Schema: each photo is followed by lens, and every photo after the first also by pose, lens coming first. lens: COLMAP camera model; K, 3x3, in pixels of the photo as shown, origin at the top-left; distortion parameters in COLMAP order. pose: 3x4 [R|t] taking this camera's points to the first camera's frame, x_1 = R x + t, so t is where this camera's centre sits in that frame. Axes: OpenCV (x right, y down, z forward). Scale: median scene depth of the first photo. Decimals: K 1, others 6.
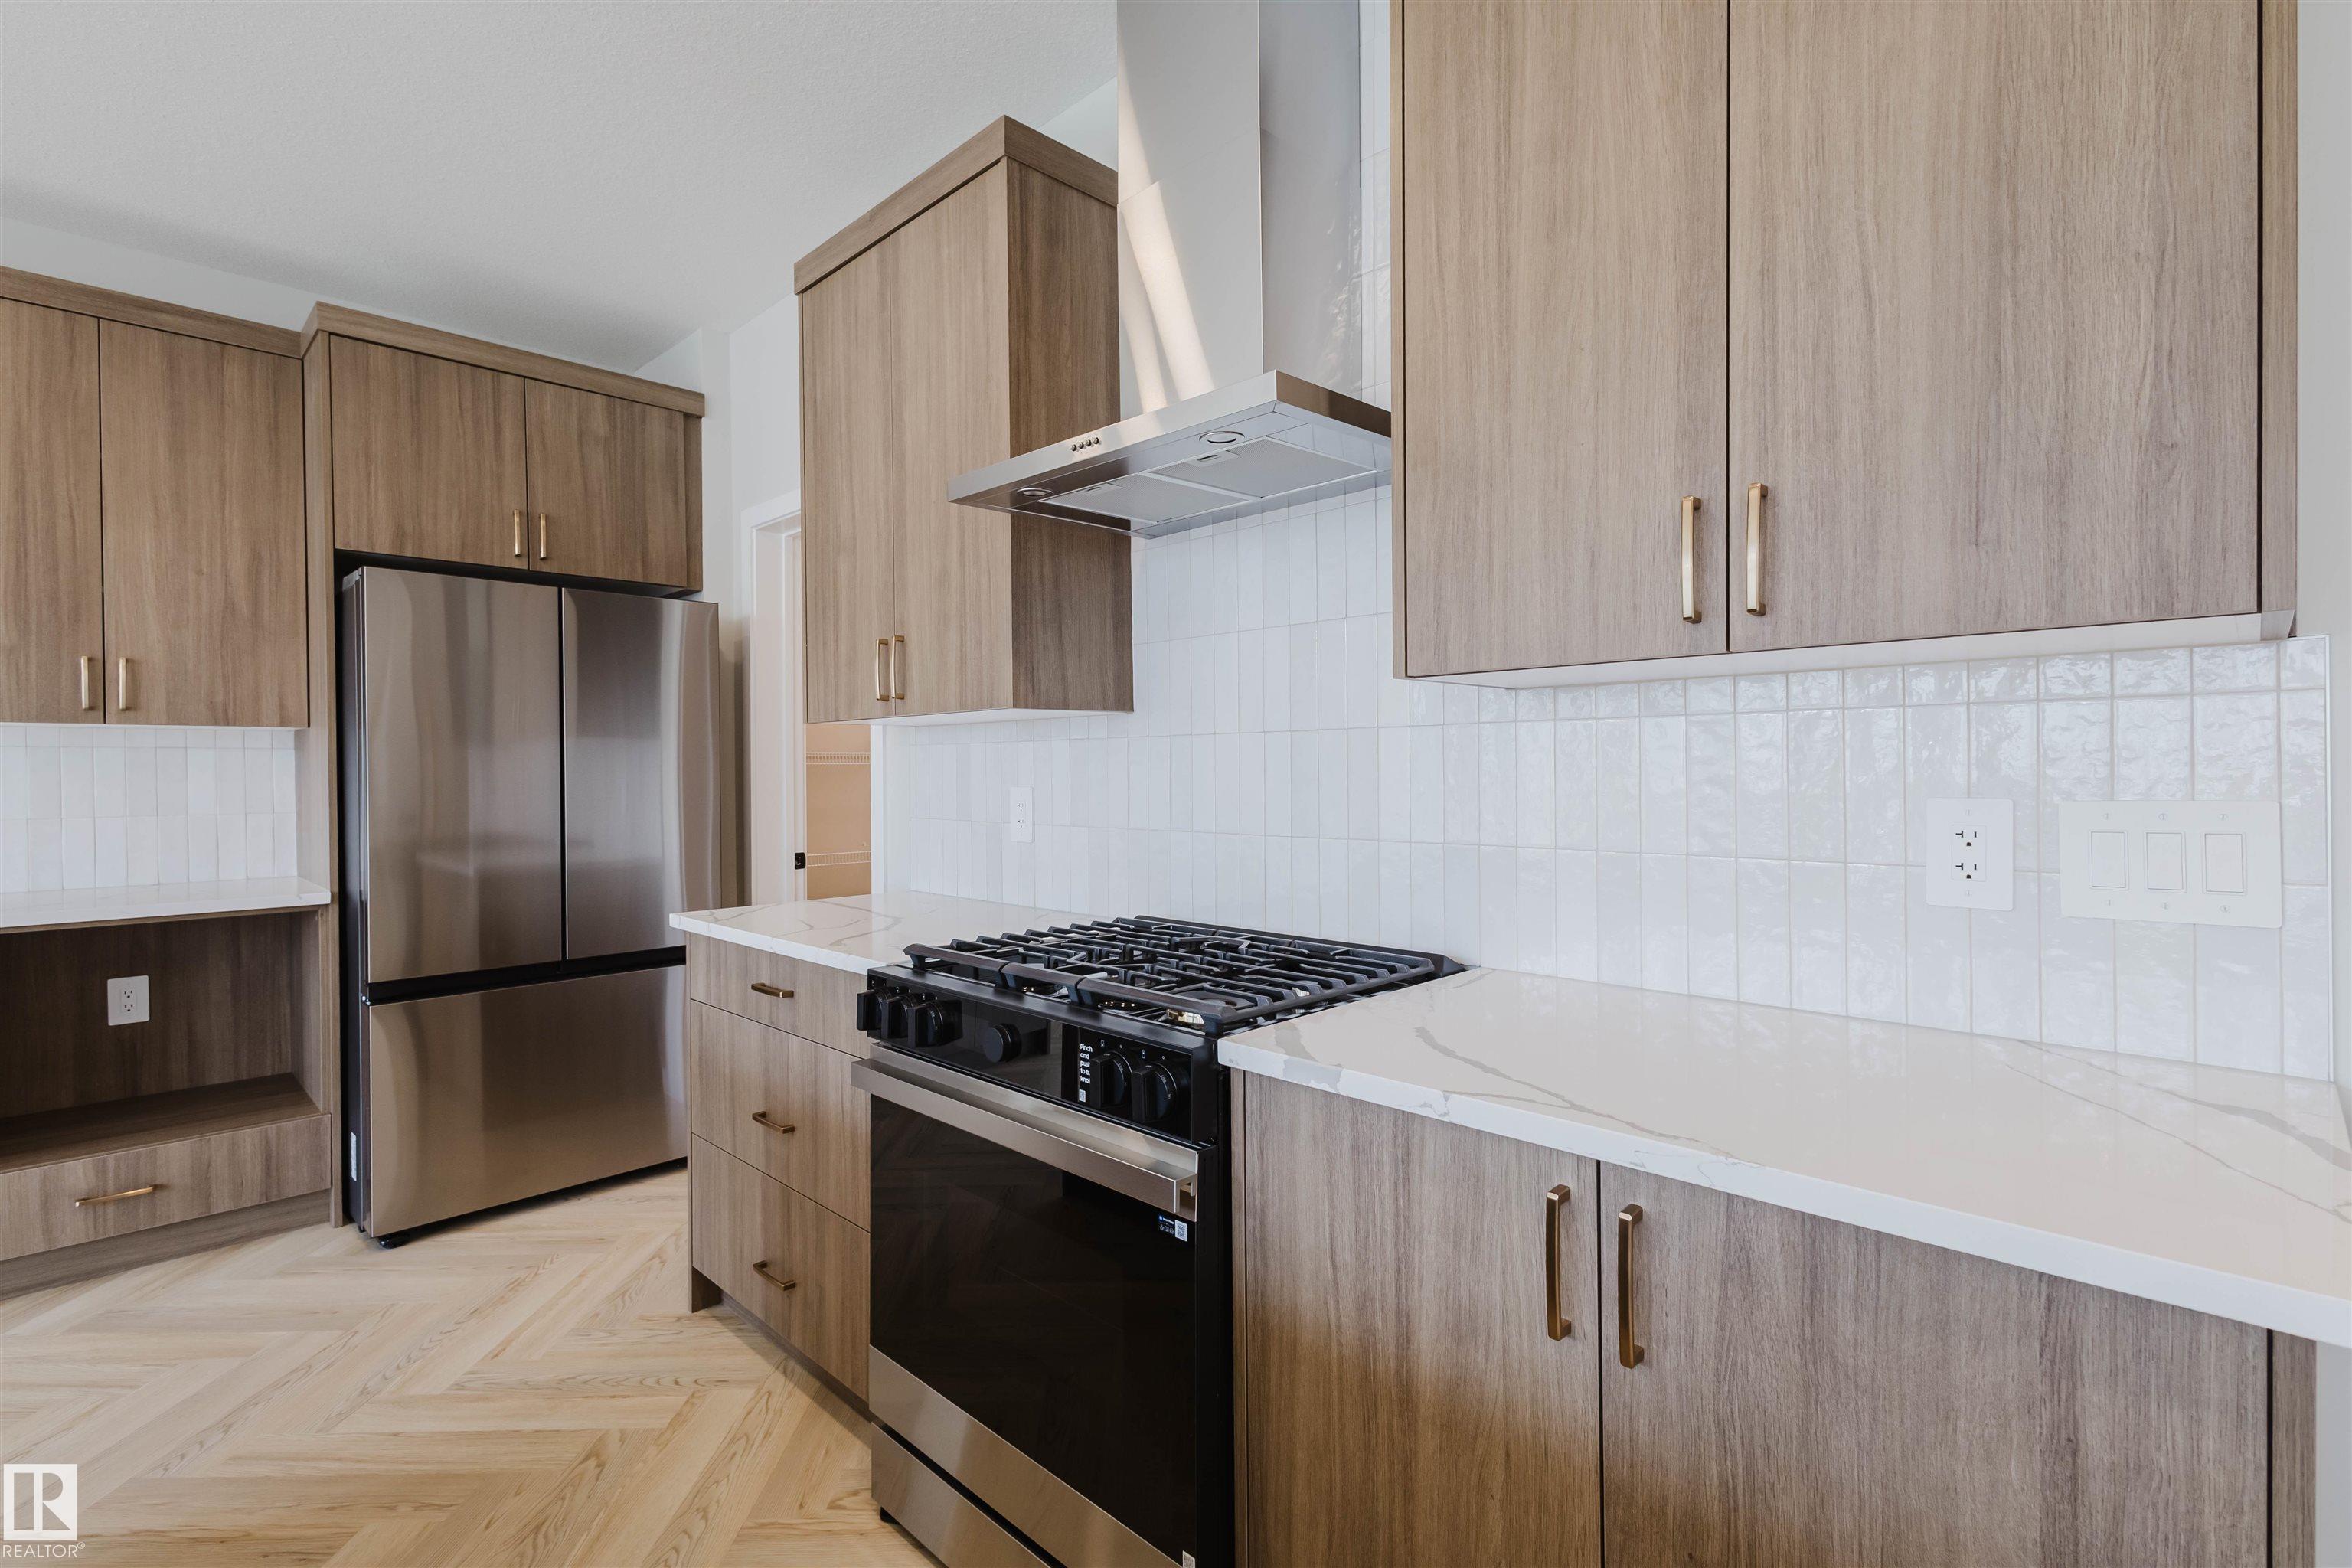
lens RADIAL K [[1088.0, 0, 1168.1], [0, 1088.0, 778.9], [0, 0, 1]] dist [0.014174, -0.002327]
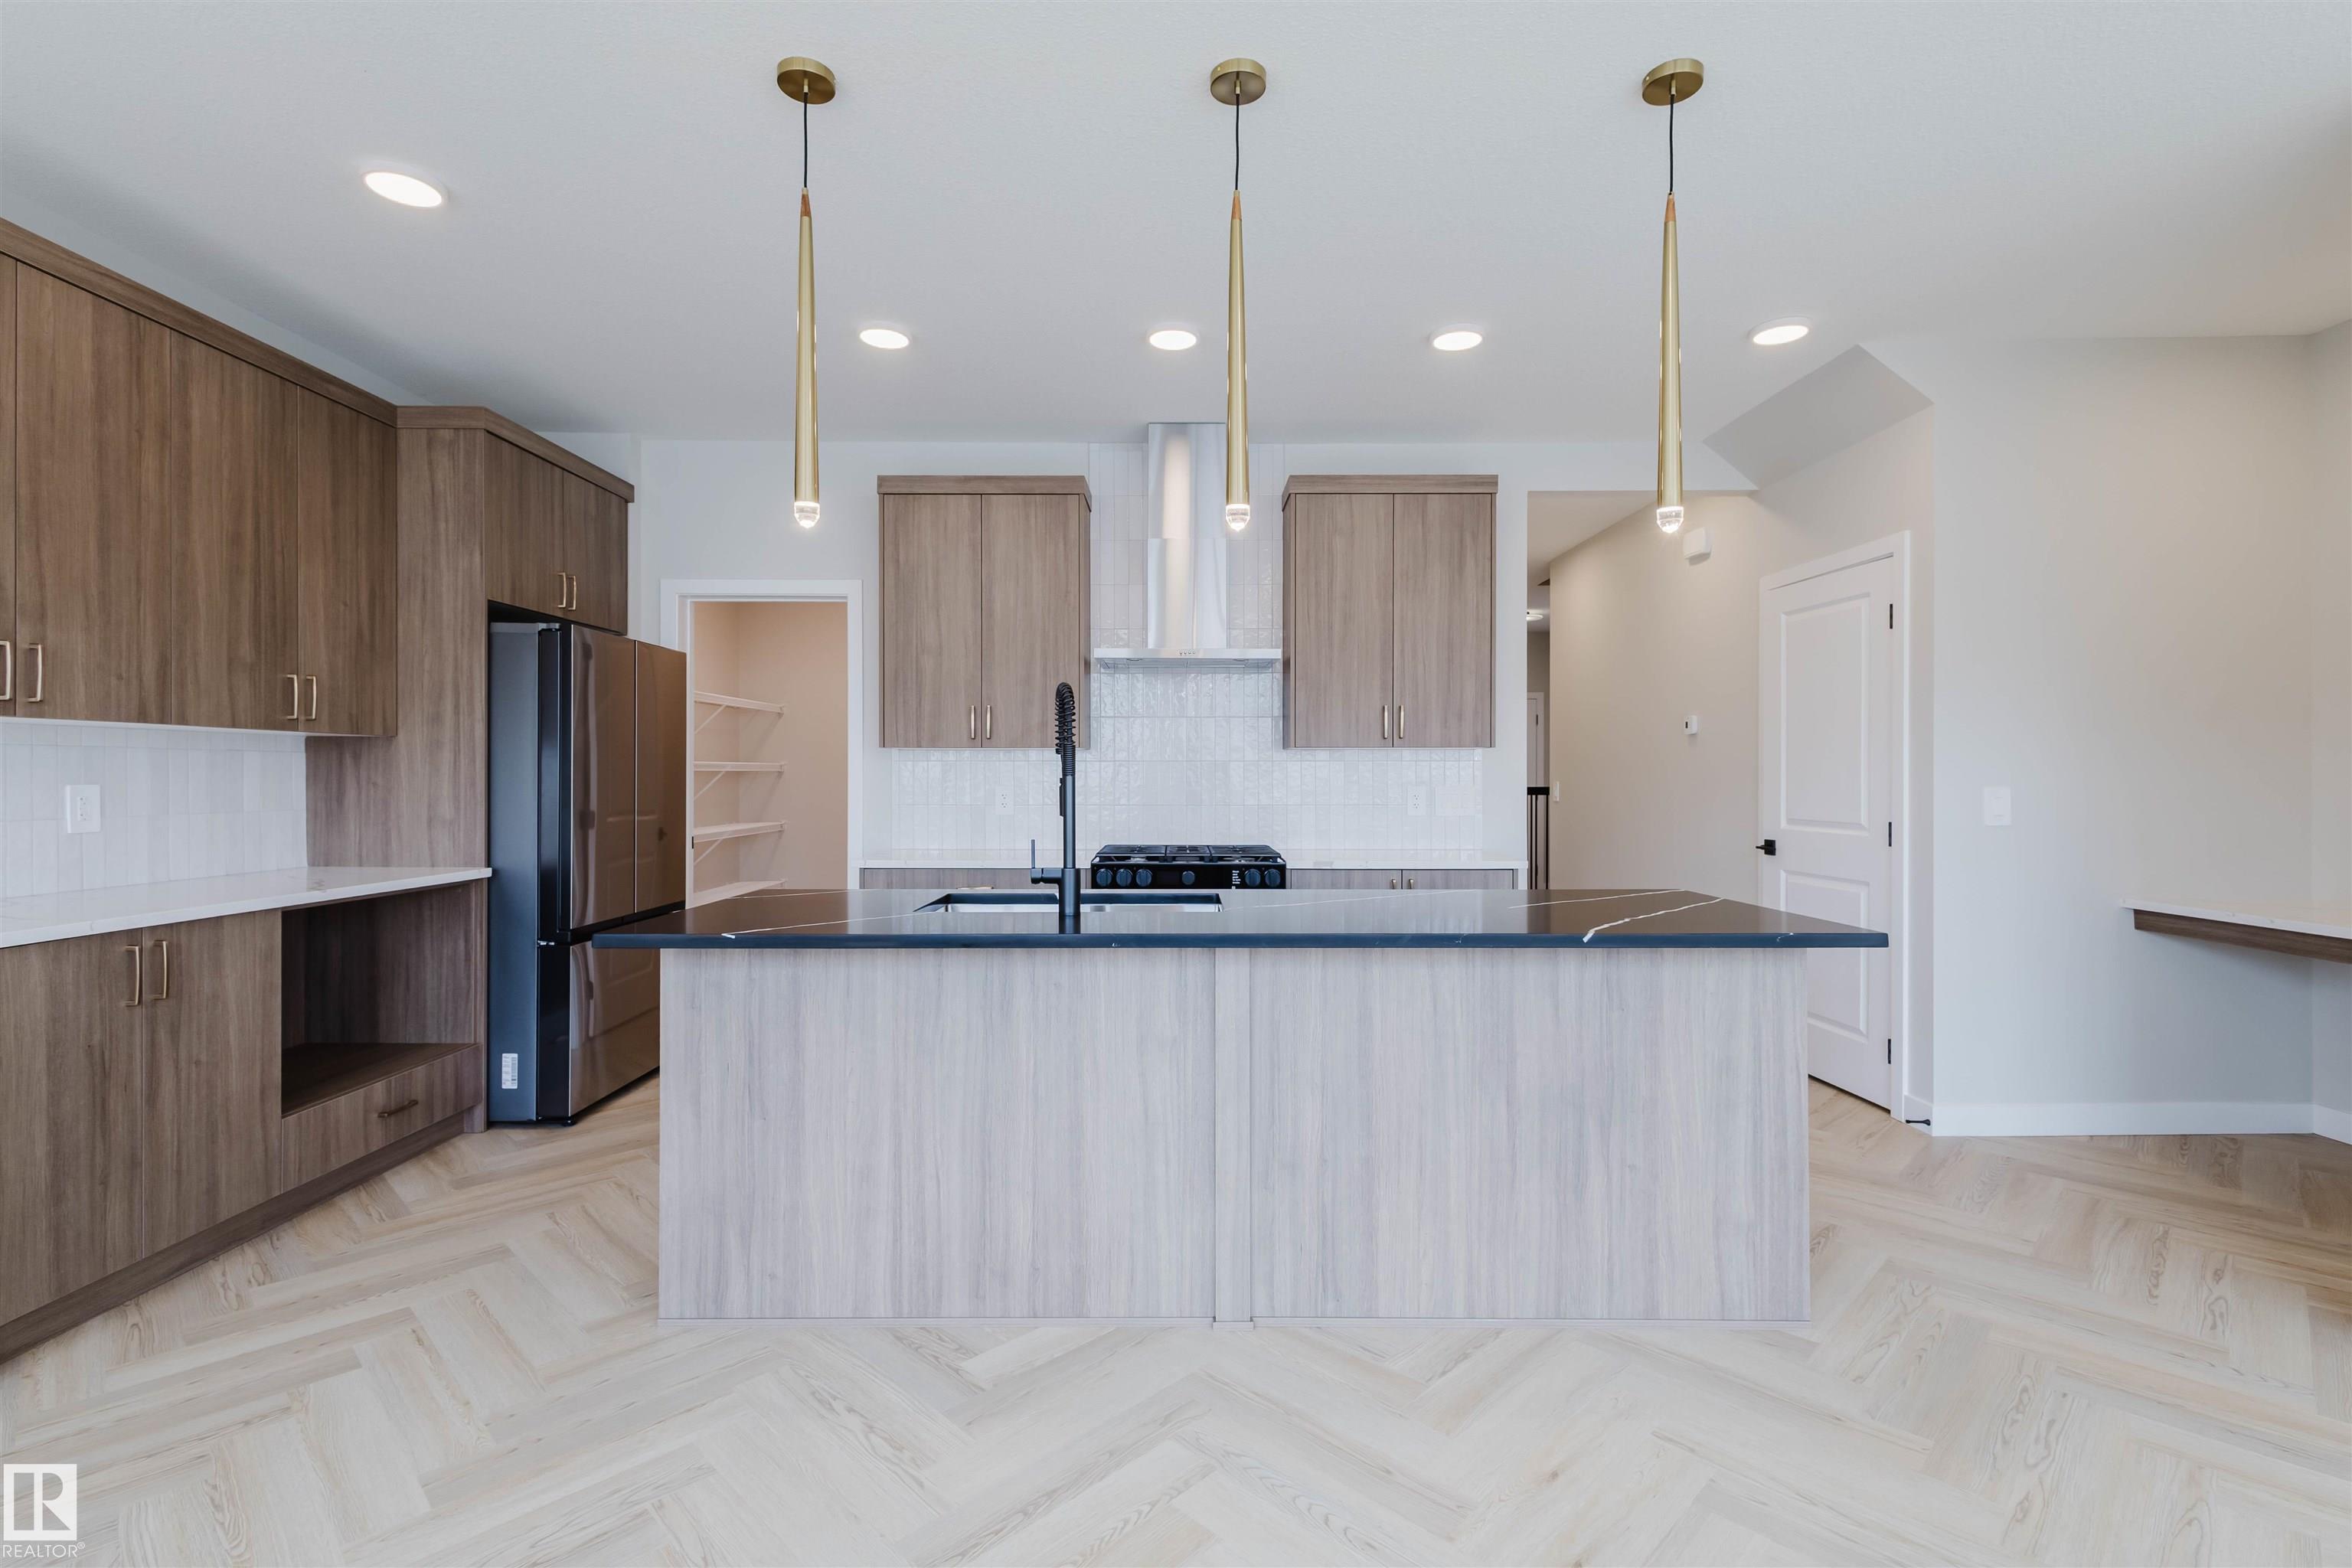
lens RADIAL K [[1096.0, 0, 1180.1], [0, 1096.0, 778.3], [0, 0, 1]] dist [0.009679, -0.000459]
pose [[0.707656, 0.005087, 0.706538, -1.164902], [-0.000638, 0.999978, -0.006561, 0.006895], [-0.706556, 0.004192, 0.707644, -0.506423]]
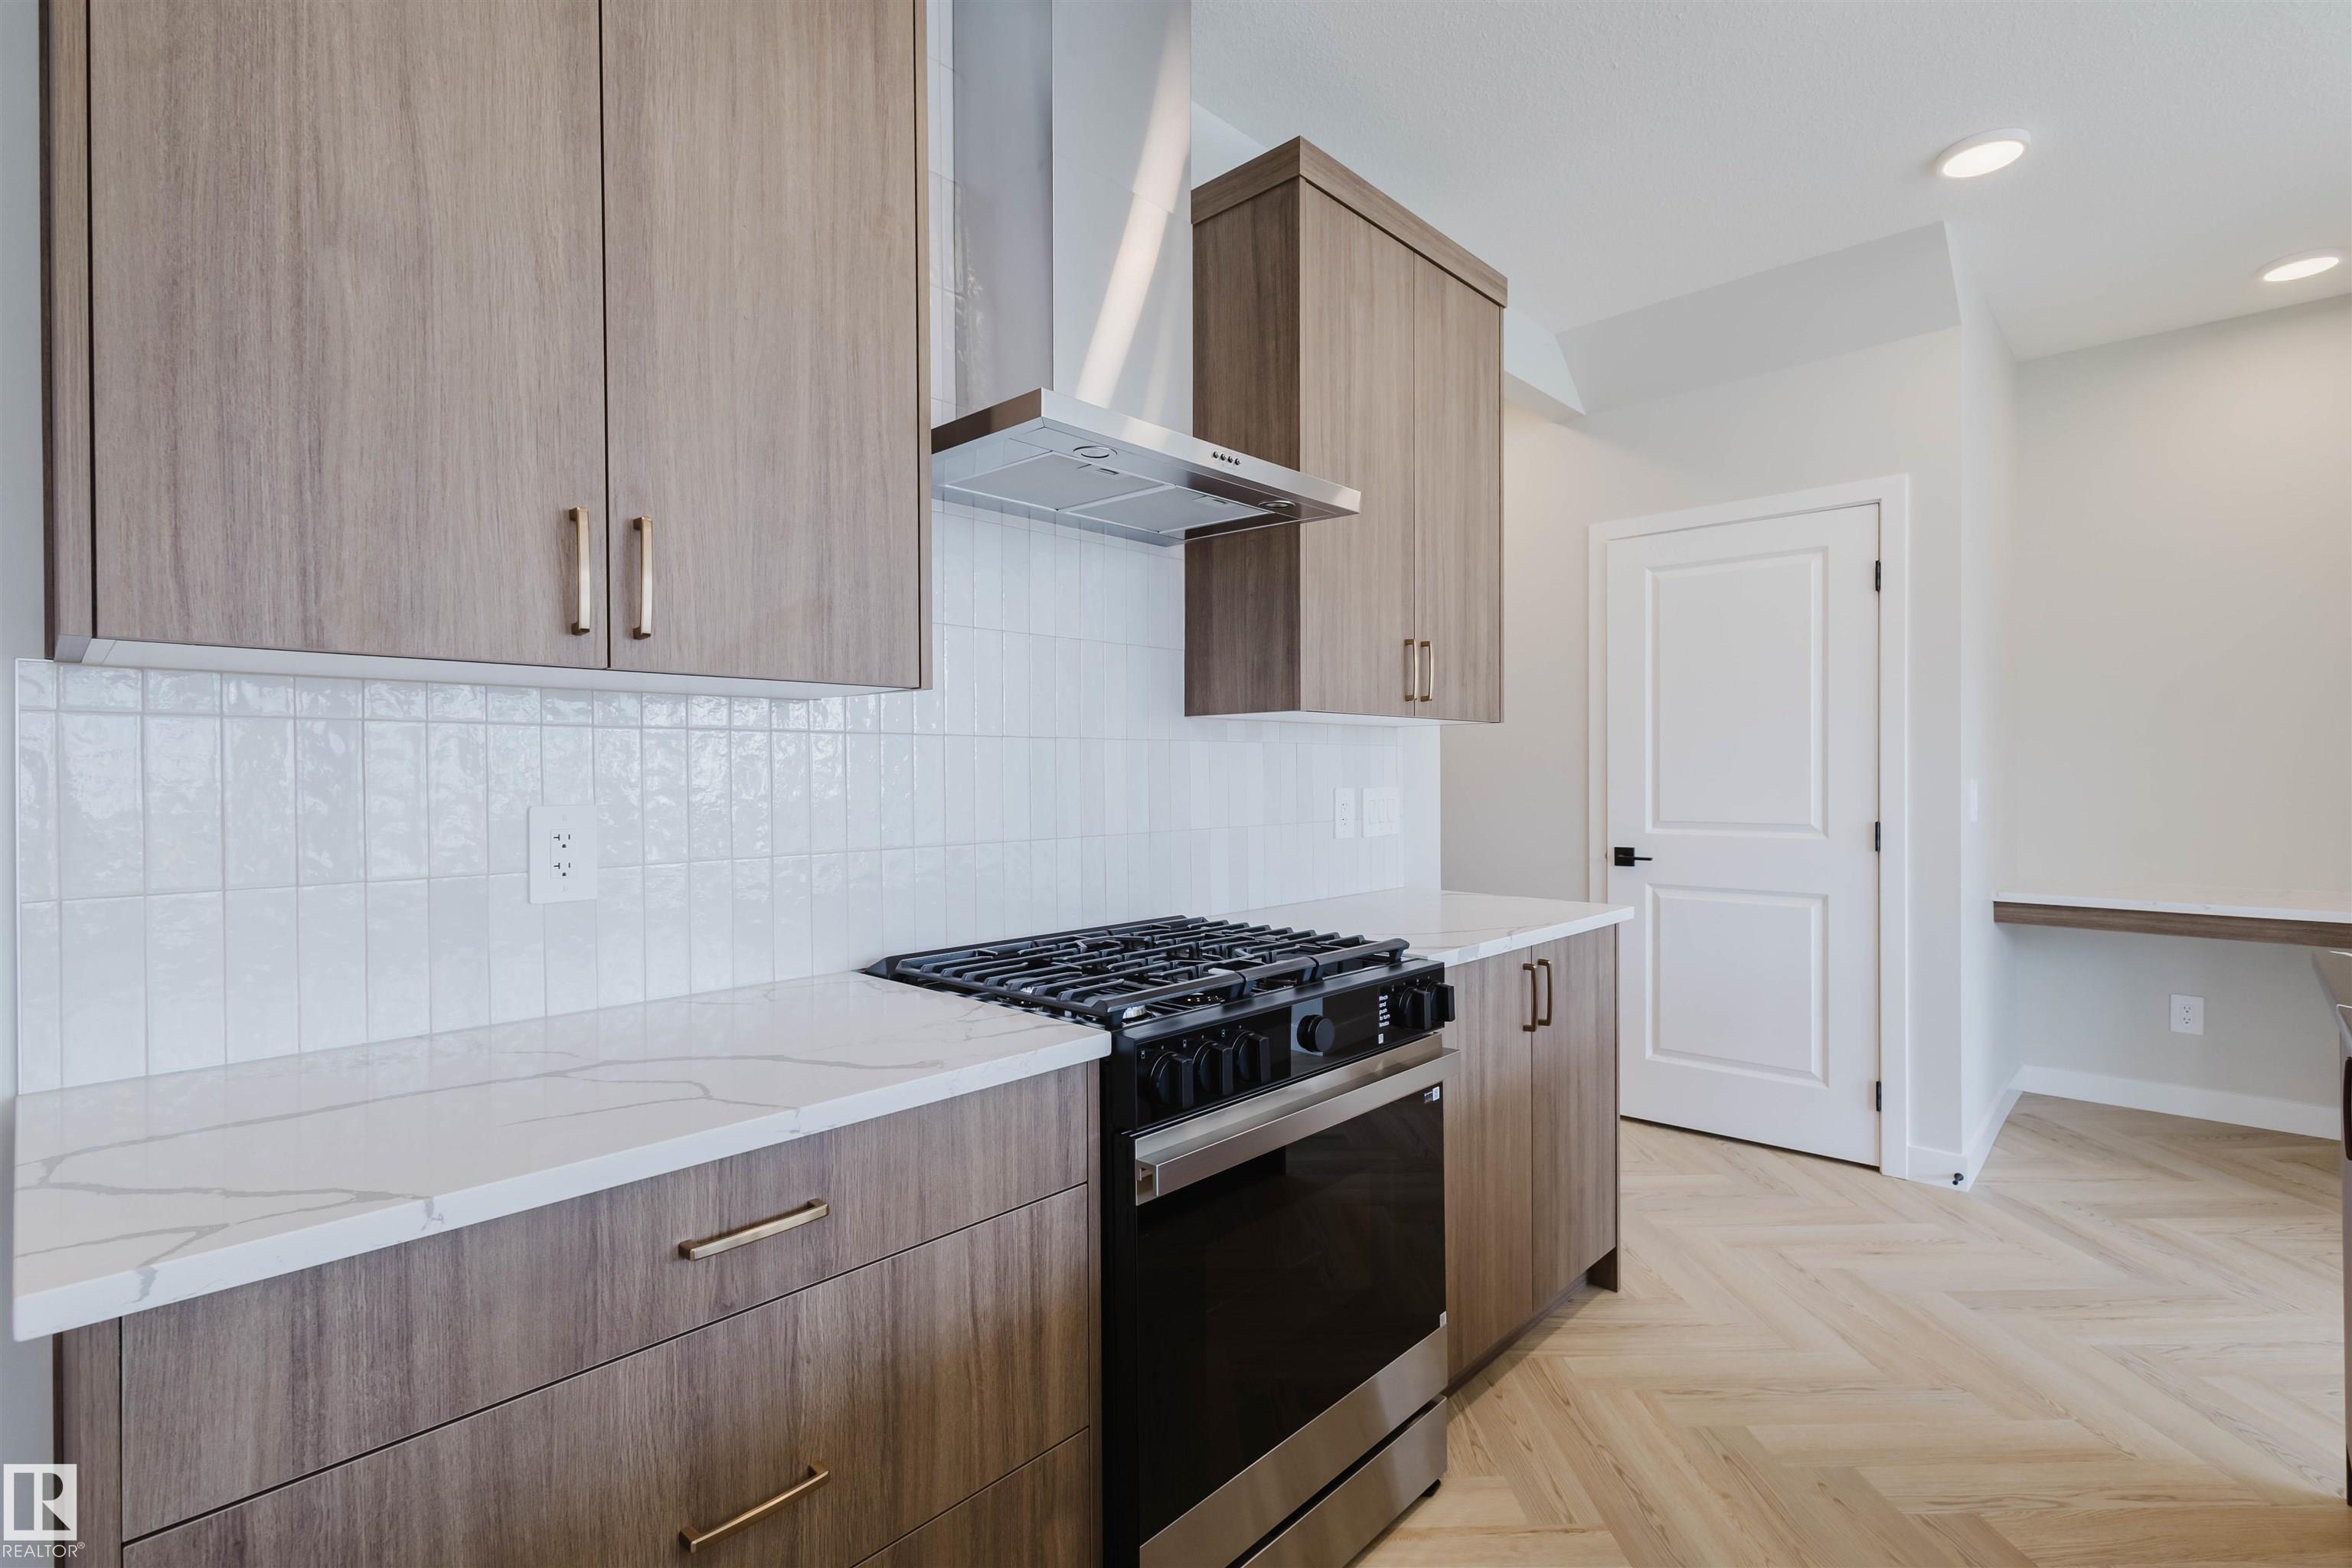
lens RADIAL K [[1052.4, 0, 1142.4], [0, 1052.4, 780.7], [0, 0, 1]] dist [-0.001479, -0.000573]
pose [[-0.001568, 0.001384, 0.999998, -0.642687], [0.013541, 0.999907, -0.001363, -0.000163], [-0.999907, 0.013539, -0.001586, 0.648478]]
